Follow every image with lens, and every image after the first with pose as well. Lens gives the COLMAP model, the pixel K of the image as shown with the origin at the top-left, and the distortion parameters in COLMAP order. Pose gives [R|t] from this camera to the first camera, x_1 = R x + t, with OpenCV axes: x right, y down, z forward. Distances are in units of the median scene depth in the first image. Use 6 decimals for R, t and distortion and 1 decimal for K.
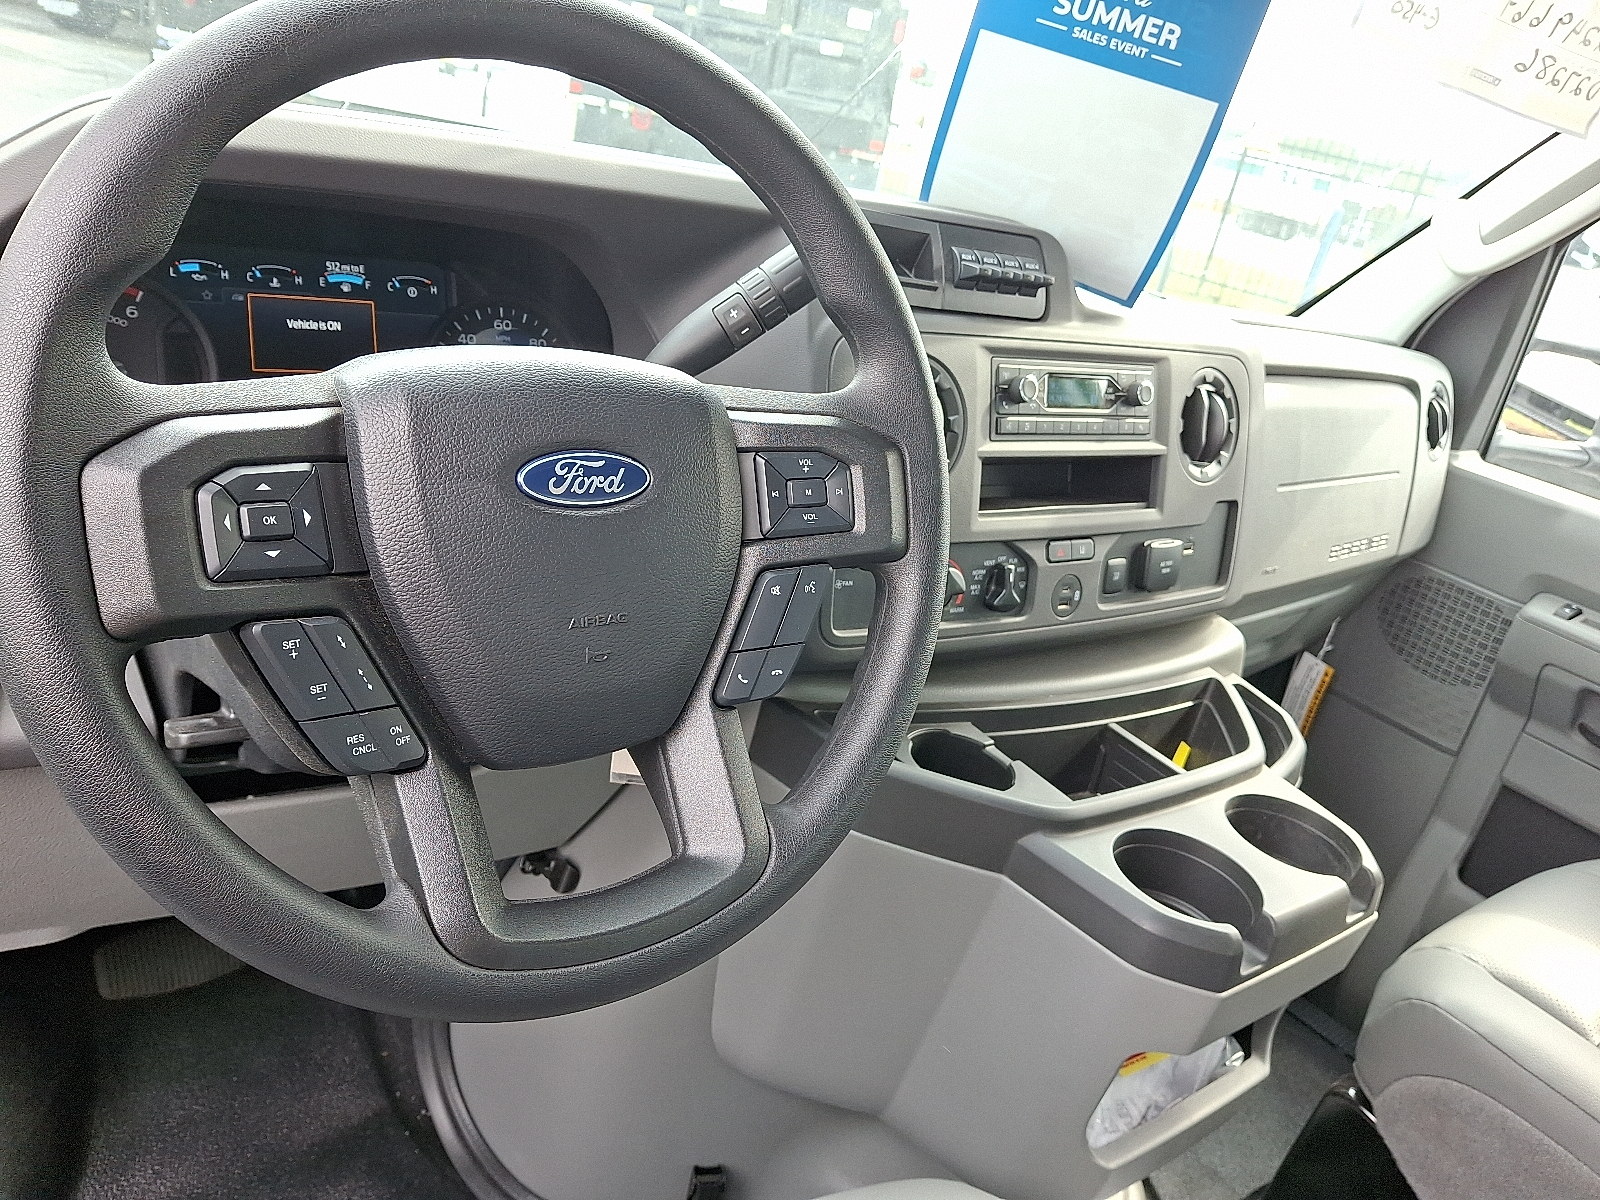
lens RADIAL K [[1200.0, 0, 794.7], [0, 1200.0, 701.5], [0, 0, 1]] dist [0.158502, -0.204961]
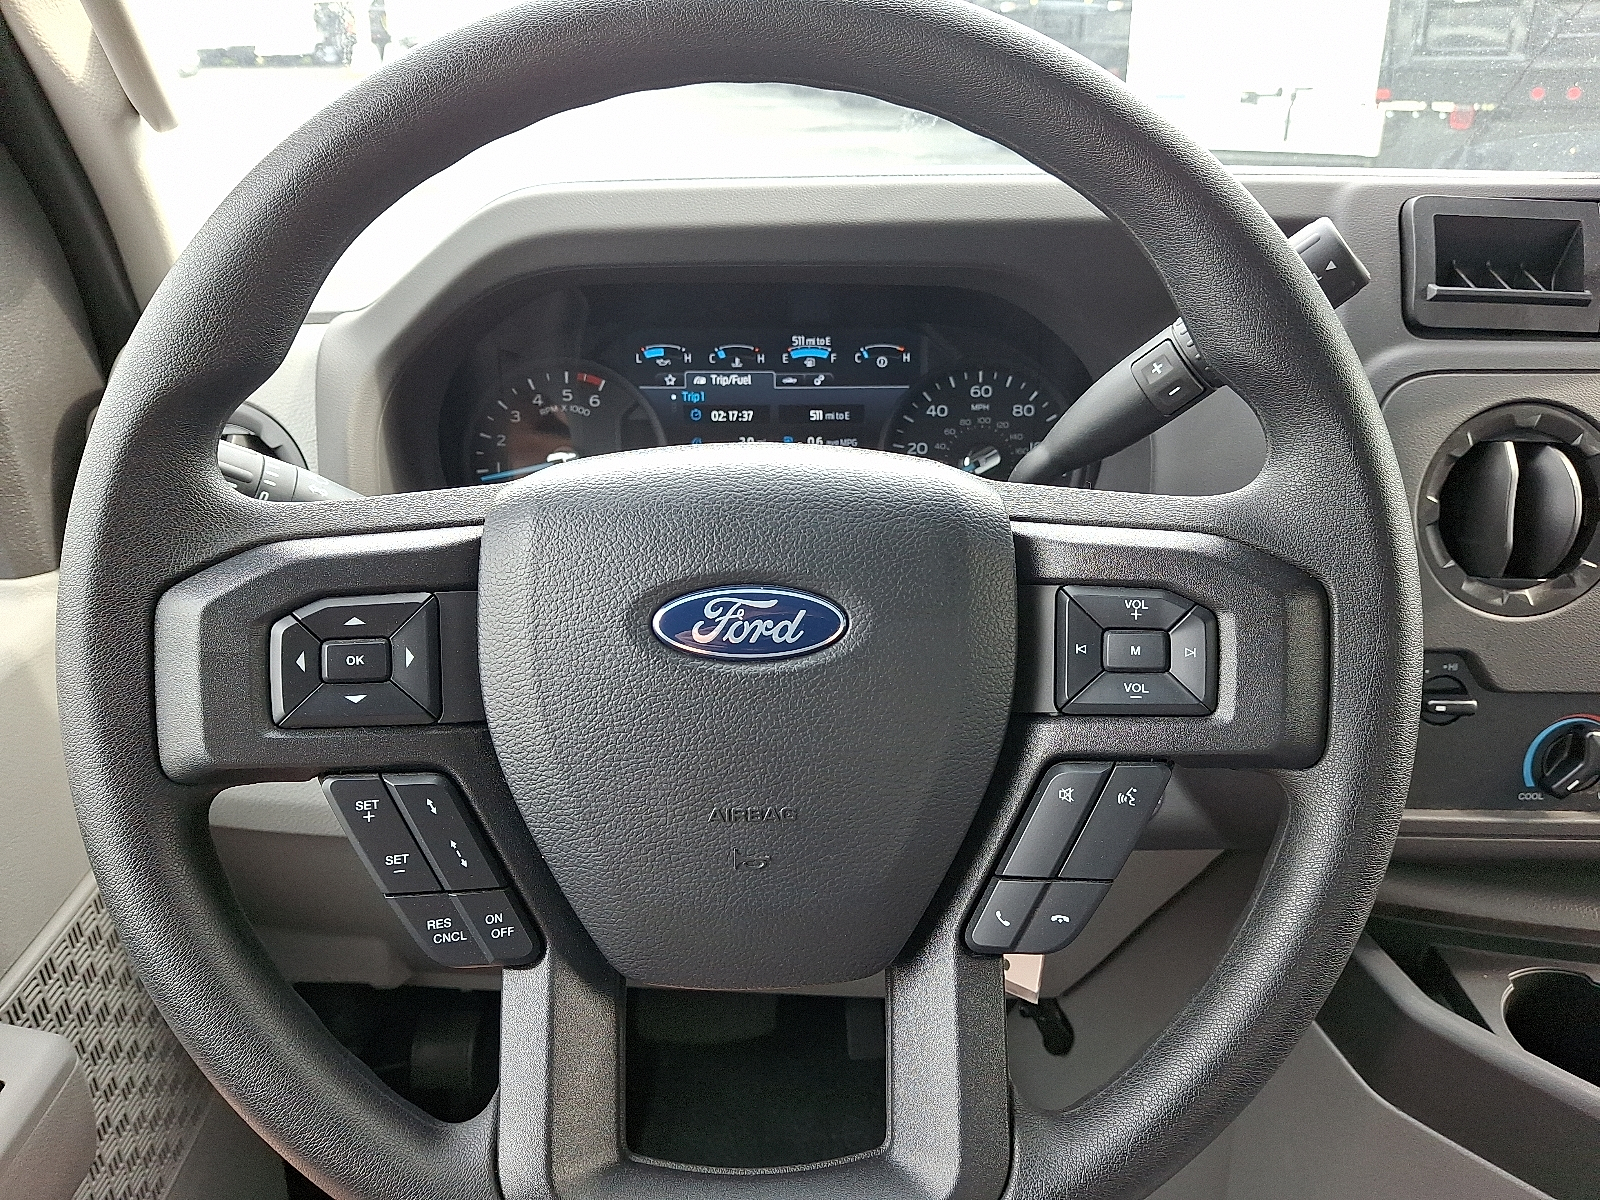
lens RADIAL K [[1200.0, 0, 794.7], [0, 1200.0, 701.5], [0, 0, 1]] dist [0.158502, -0.204961]
pose [[0.804944, 0.115236, -0.582053, 0.272615], [-0.132541, 0.991093, 0.012923, -0.148203], [0.578359, 0.066743, 0.813048, 0.425481]]
